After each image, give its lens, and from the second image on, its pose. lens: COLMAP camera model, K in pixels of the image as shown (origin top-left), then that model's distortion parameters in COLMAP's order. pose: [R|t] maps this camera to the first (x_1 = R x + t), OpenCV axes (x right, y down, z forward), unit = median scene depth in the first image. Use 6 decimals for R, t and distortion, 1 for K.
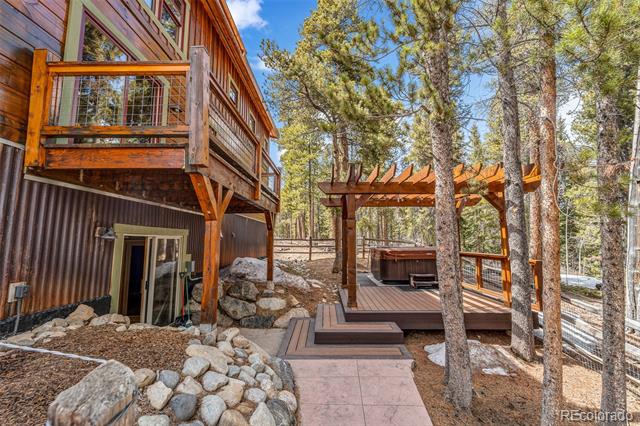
lens RADIAL K [[259.4, 0, 320.0], [0, 259.4, 213.0], [0, 0, 1]] dist [0.000120, -0.000082]
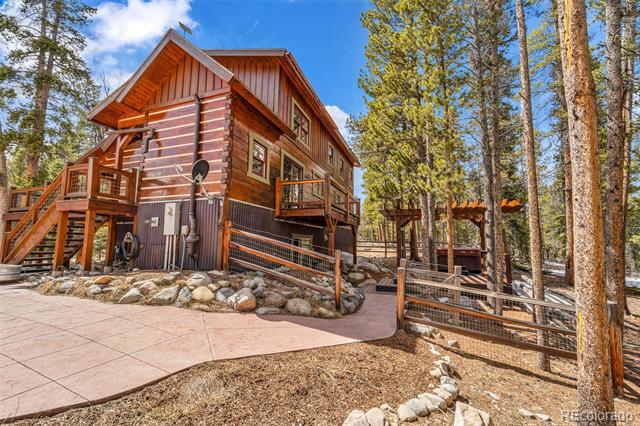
lens RADIAL K [[259.4, 0, 320.0], [0, 259.4, 213.0], [0, 0, 1]] dist [0.000120, -0.000082]
pose [[0.945860, -0.025187, -0.323596, 0.160540], [0.021568, 0.999658, -0.014767, -0.067317], [0.323857, 0.006988, 0.946080, -0.746313]]
